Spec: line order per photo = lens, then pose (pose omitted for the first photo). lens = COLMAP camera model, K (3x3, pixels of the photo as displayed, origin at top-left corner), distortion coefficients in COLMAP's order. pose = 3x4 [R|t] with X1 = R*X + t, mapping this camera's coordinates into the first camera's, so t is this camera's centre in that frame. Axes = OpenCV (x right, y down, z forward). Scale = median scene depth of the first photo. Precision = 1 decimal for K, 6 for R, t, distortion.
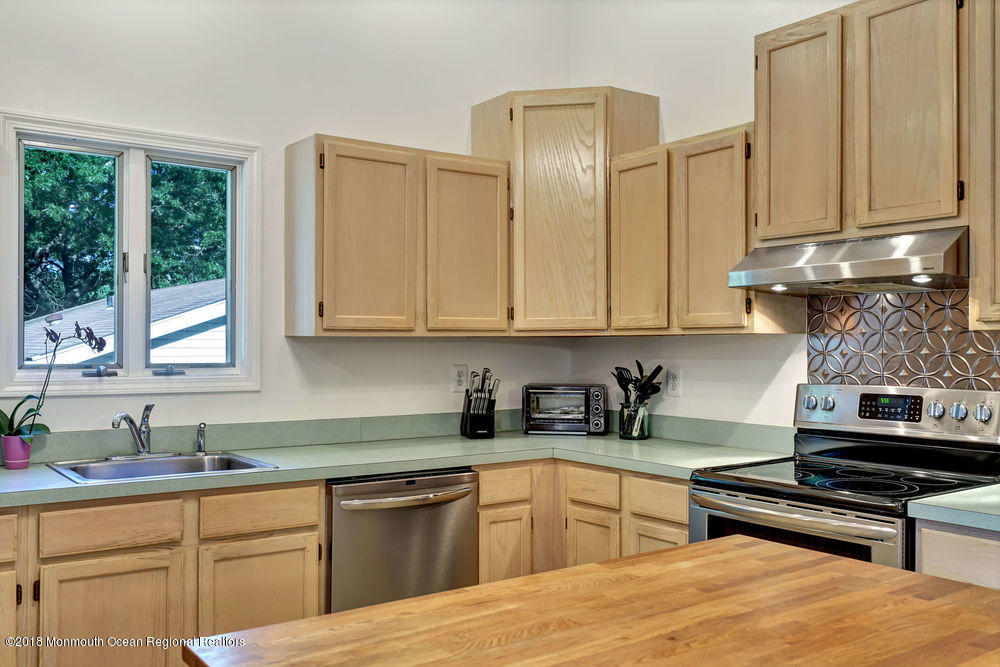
lens RADIAL K [[913.9, 0, 437.4], [0, 913.9, 352.8], [0, 0, 1]] dist [-0.004431, 0.010668]
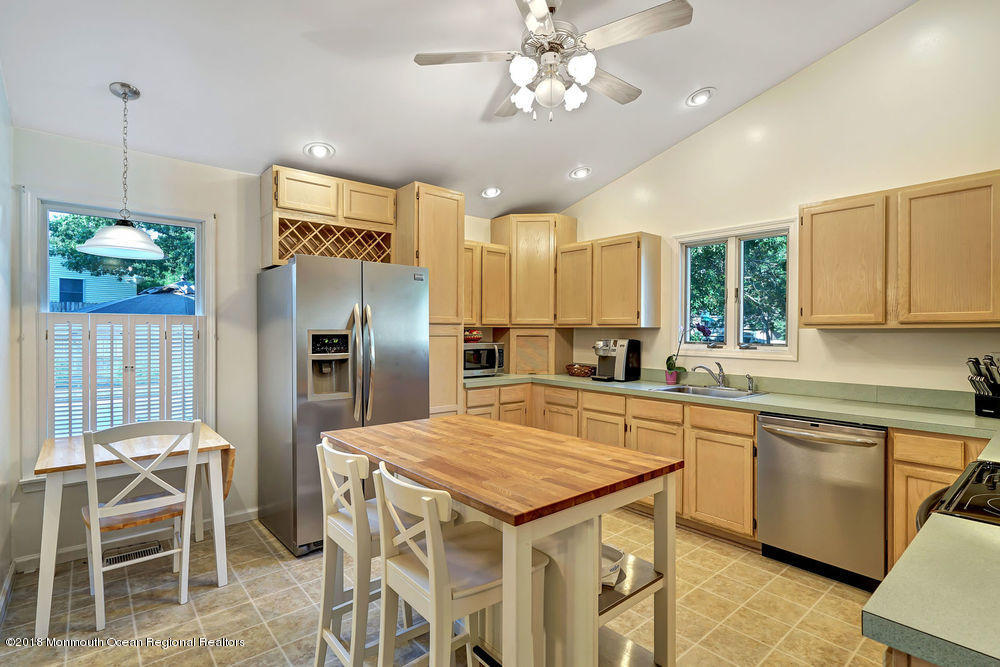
lens RADIAL K [[480.5, 0, 520.4], [0, 480.5, 330.6], [0, 0, 1]] dist [0.017219, -0.000736]
pose [[0.146567, -0.004998, -0.989188, 0.698396], [-0.018051, 0.999807, -0.007726, 0.001545], [0.989036, 0.018988, 0.146448, 0.407195]]
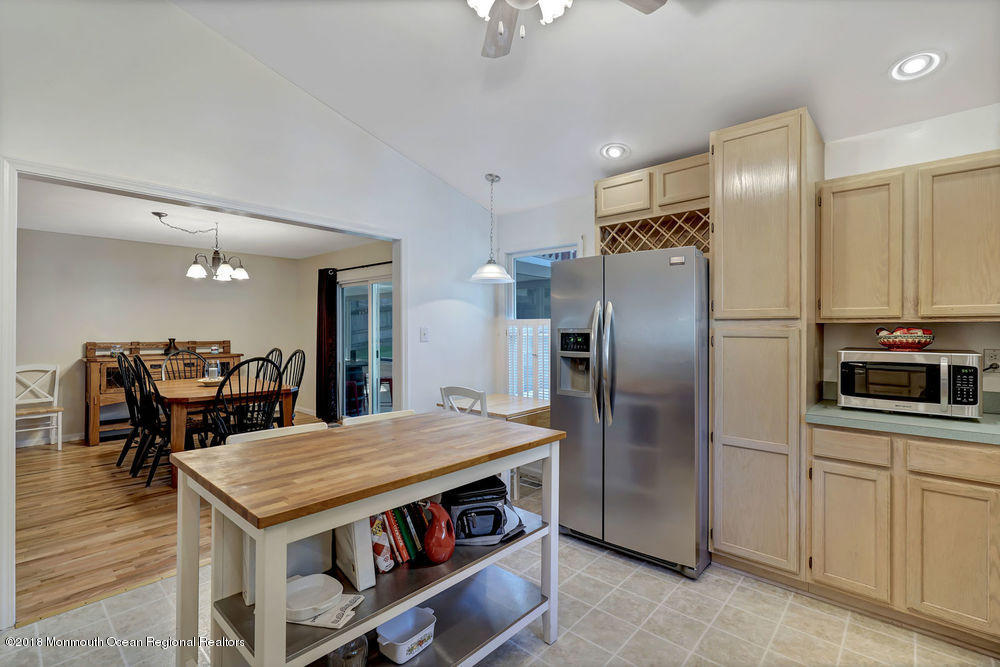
lens RADIAL K [[467.0, 0, 489.4], [0, 467.0, 329.5], [0, 0, 1]] dist [-0.004862, -0.000403]
pose [[-0.971829, -0.006022, -0.235609, 0.120724], [-0.009285, 0.999876, 0.012743, -0.009344], [0.235503, 0.014571, -0.971764, 1.038318]]
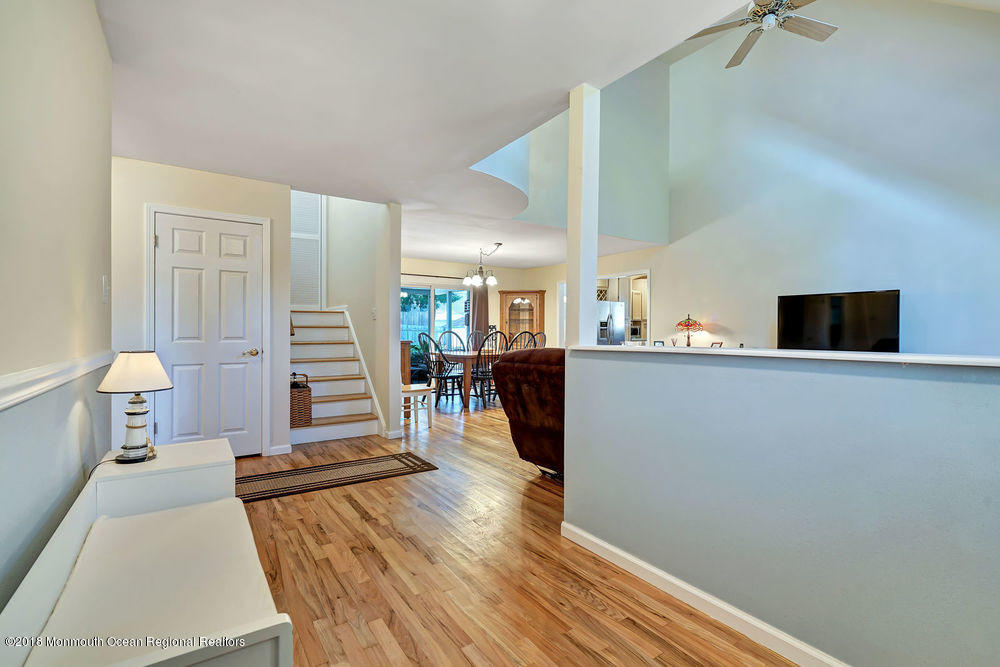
lens RADIAL K [[467.0, 0, 508.6], [0, 467.0, 331.2], [0, 0, 1]] dist [-0.004862, -0.000403]
pose [[0.018670, 0.001802, -0.999824, 2.966911], [-0.021293, 0.999772, 0.001405, 0.081023], [0.999599, 0.021263, 0.018704, -0.536410]]
